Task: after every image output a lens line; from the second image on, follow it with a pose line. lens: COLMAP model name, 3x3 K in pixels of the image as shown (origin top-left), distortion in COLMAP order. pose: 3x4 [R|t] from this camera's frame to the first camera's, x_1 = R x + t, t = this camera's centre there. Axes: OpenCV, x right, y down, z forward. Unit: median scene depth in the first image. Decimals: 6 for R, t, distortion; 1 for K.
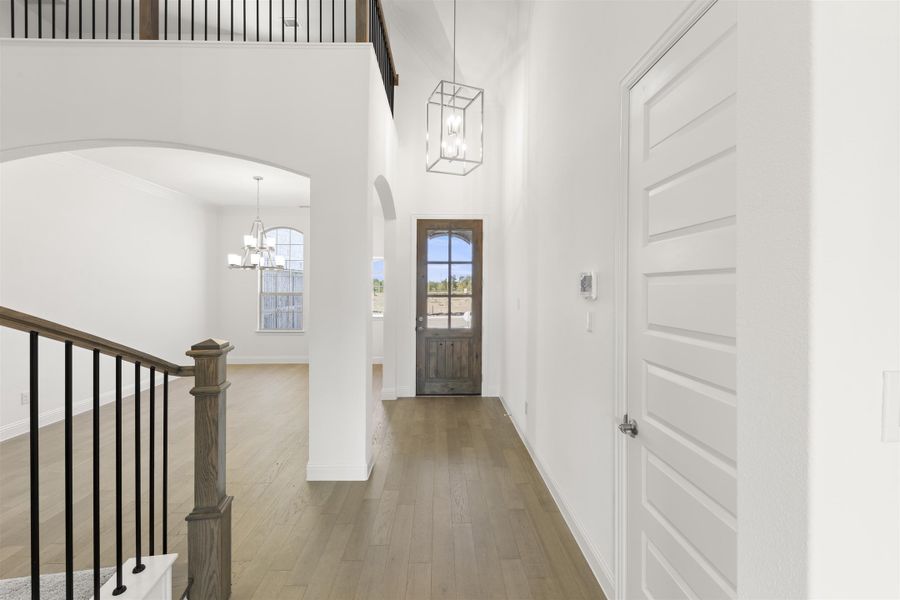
lens RADIAL K [[356.5, 0, 450.5], [0, 356.5, 284.8], [0, 0, 1]] dist [0.000356, -0.000012]
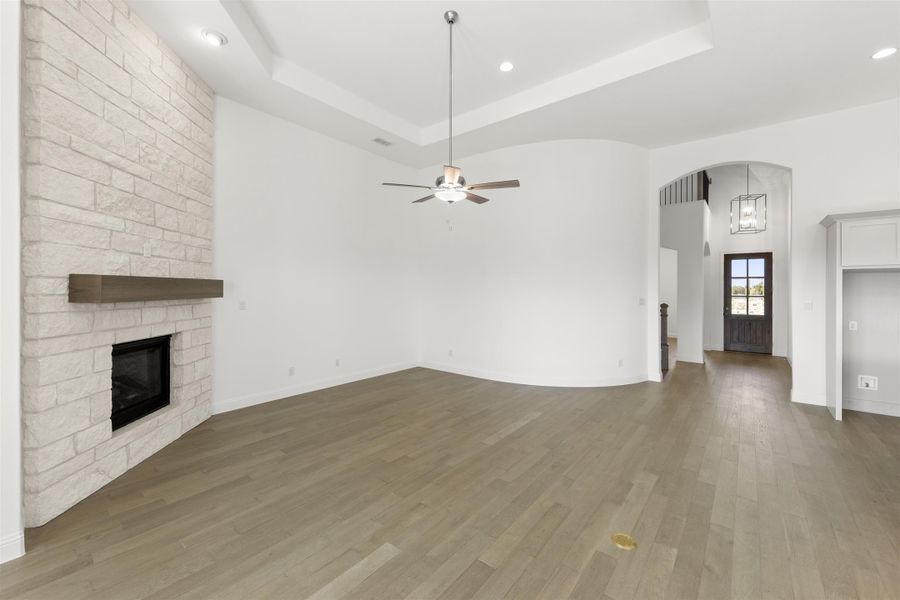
lens RADIAL K [[356.5, 0, 450.5], [0, 356.5, 284.8], [0, 0, 1]] dist [0.000356, -0.000012]
pose [[0.745975, -0.006075, -0.665946, 0.077232], [-0.002276, 0.999929, -0.011671, -0.002332], [0.665970, 0.010222, 0.745909, -1.312001]]
